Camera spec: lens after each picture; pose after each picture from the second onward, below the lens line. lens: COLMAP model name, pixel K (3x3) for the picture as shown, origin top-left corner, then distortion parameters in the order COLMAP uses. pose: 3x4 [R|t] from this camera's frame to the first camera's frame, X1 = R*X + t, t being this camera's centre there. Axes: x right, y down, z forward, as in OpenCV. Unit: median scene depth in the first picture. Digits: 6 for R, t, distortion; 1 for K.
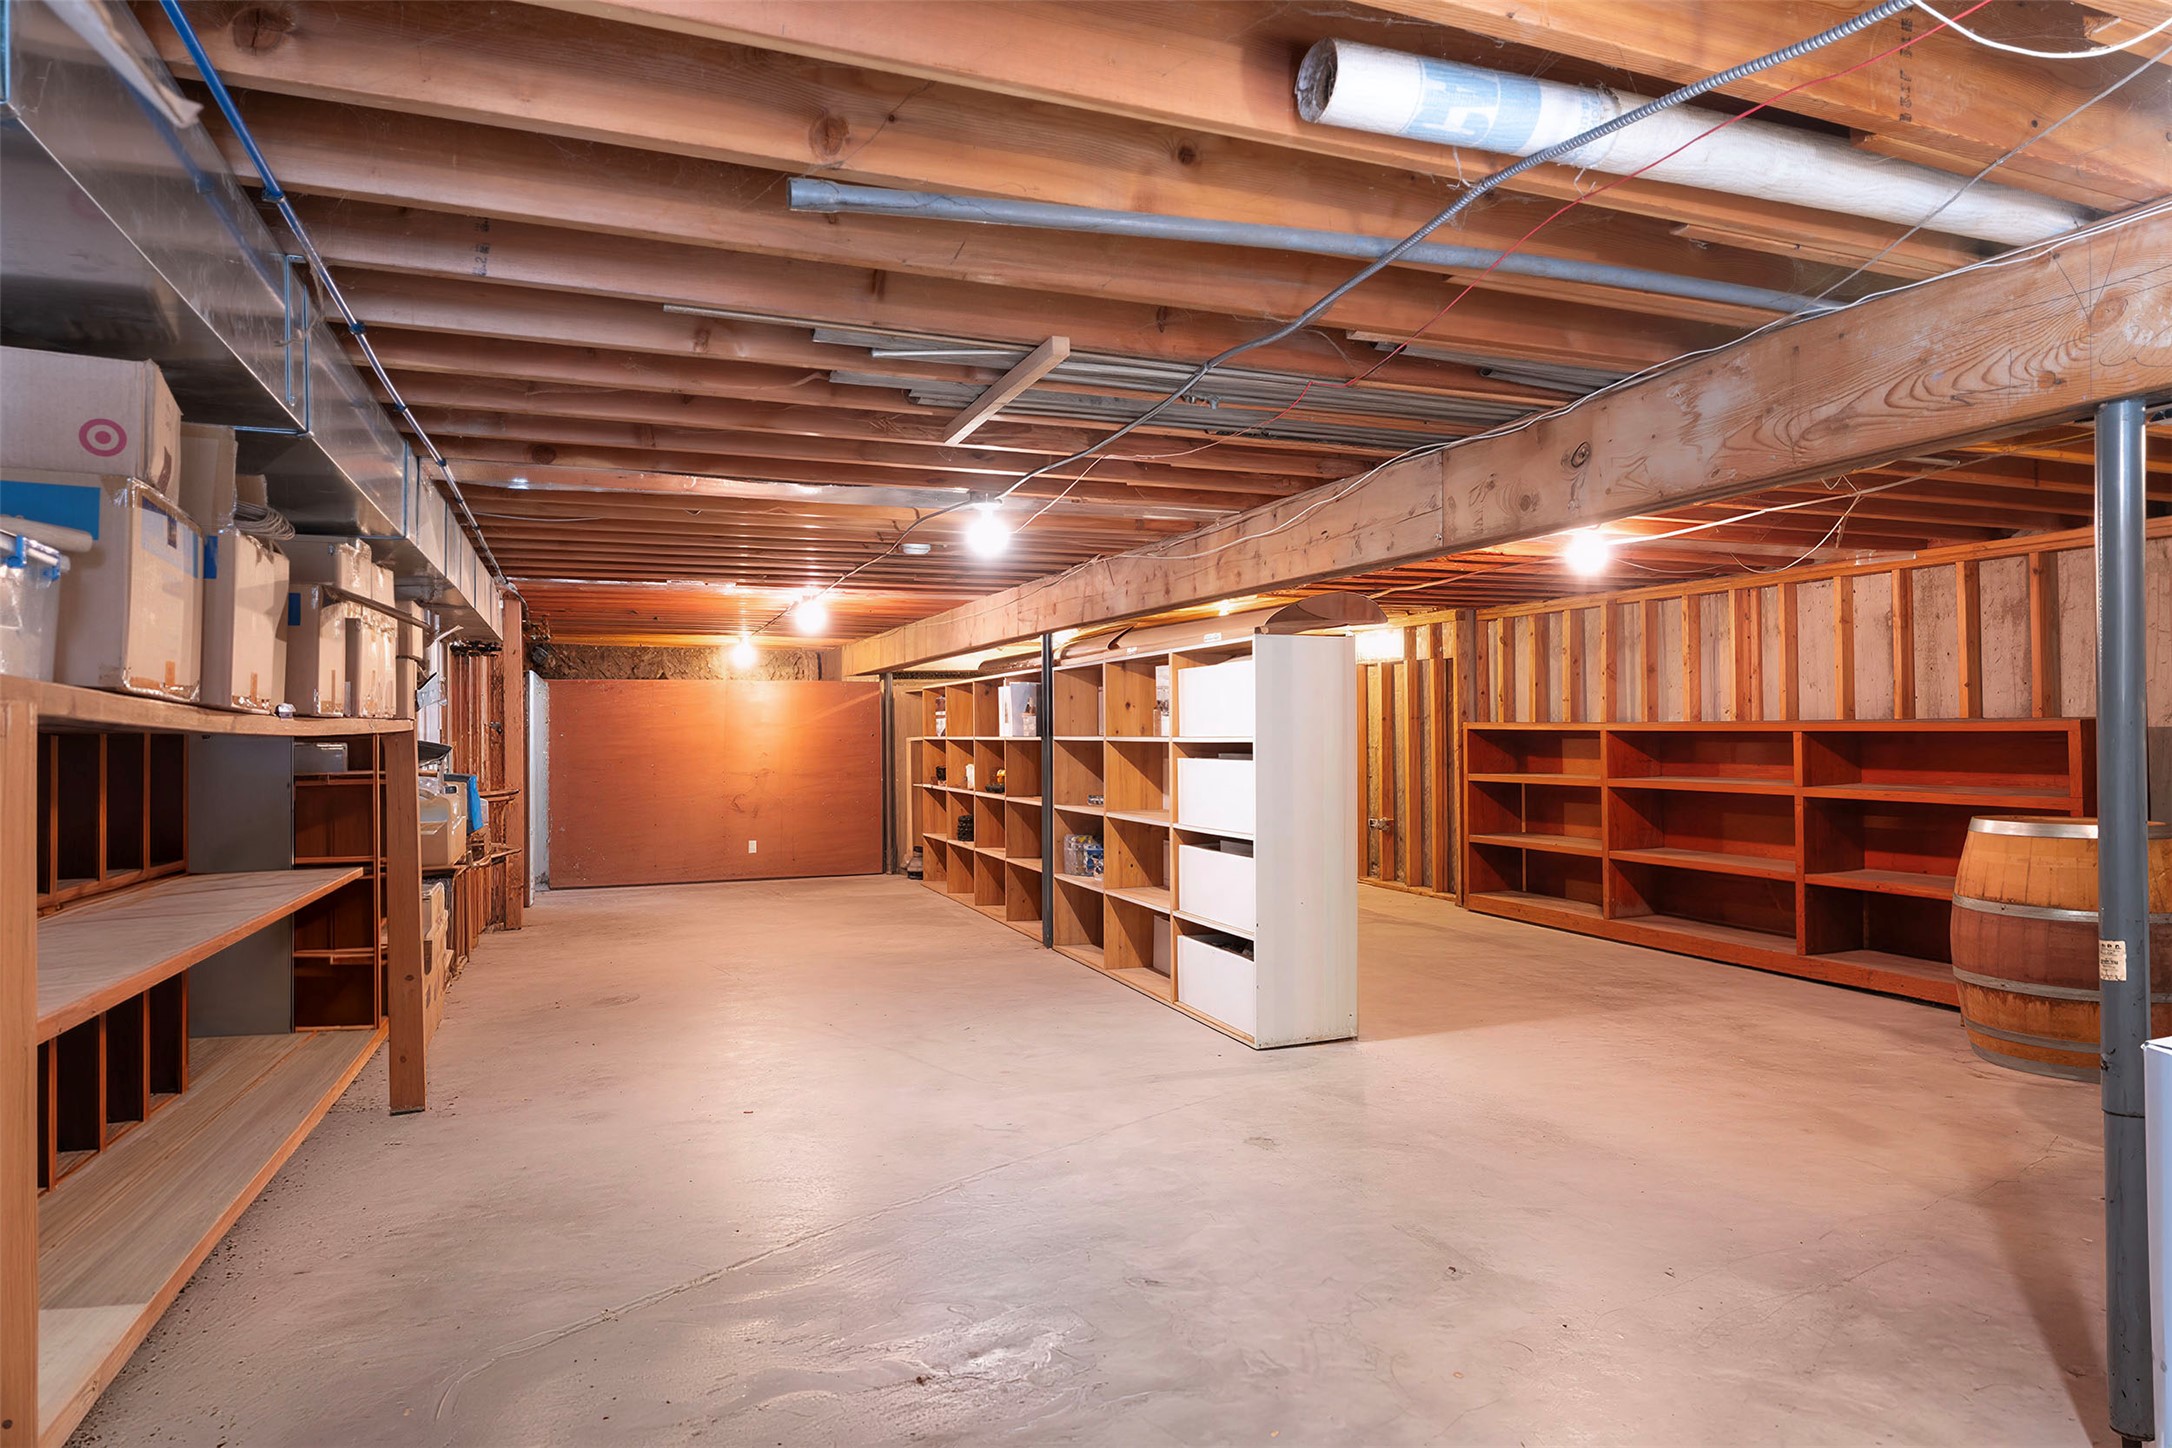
lens RADIAL K [[1266.4, 0, 1098.3], [0, 1266.4, 726.5], [0, 0, 1]] dist [-0.009329, -0.002295]
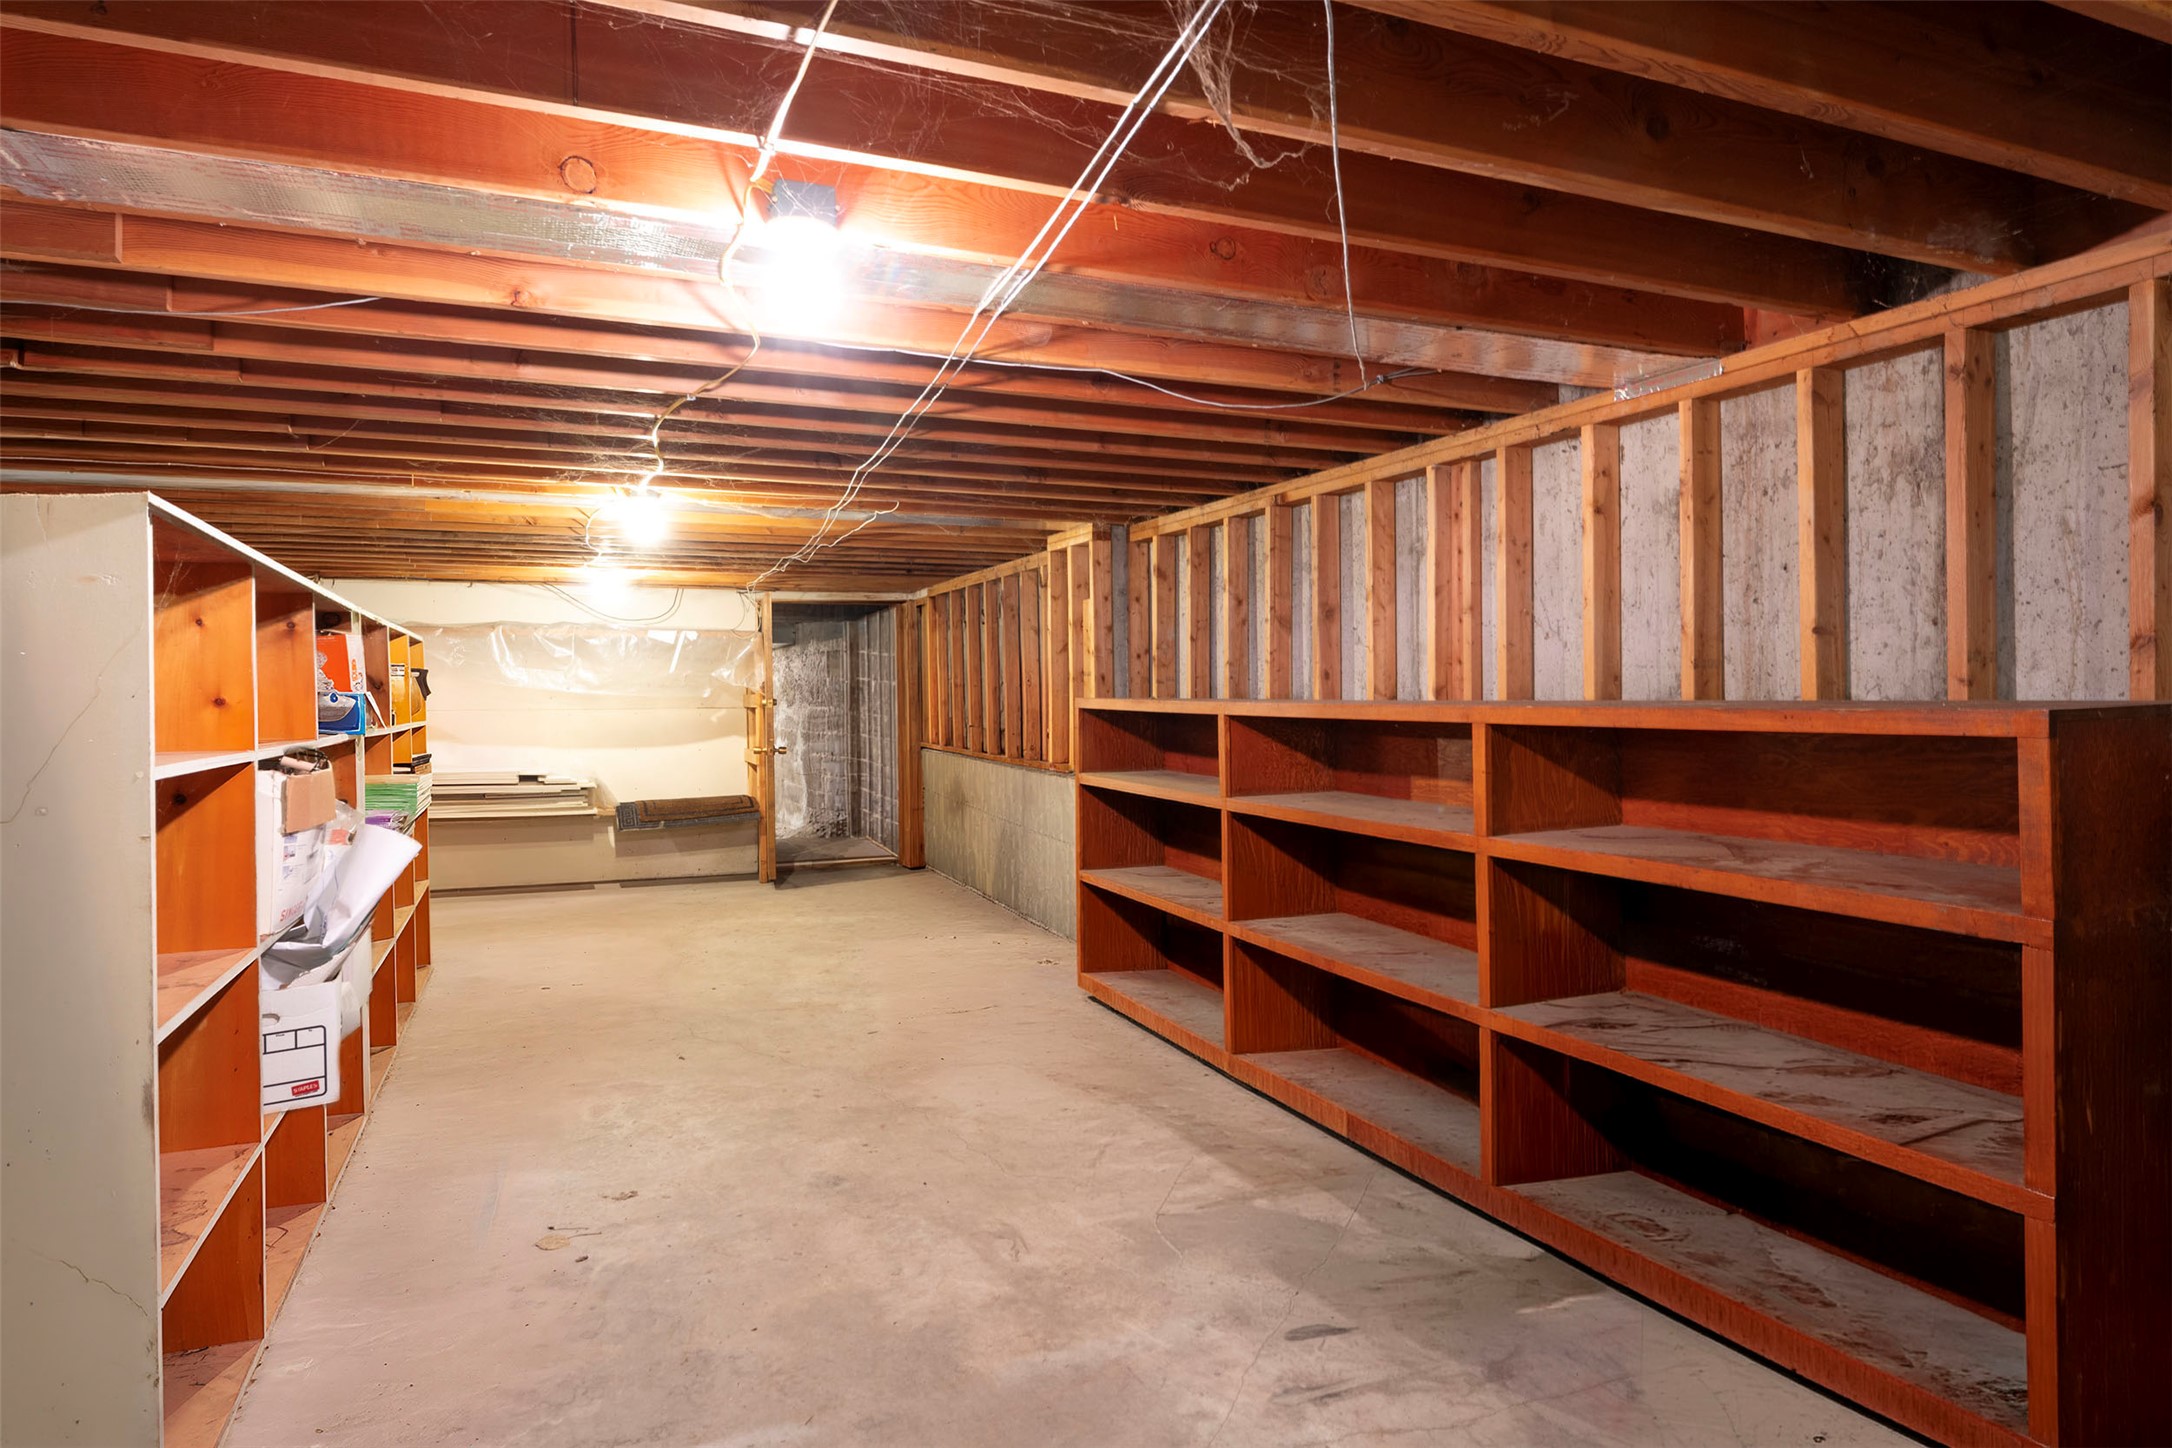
lens RADIAL K [[1266.4, 0, 1072.3], [0, 1266.4, 712.7], [0, 0, 1]] dist [-0.009329, -0.002295]
pose [[0.999937, 0.007681, 0.008201, 0.381032], [-0.007794, 0.999874, 0.013862, -0.006068], [-0.008093, -0.013925, 0.999870, 0.494430]]
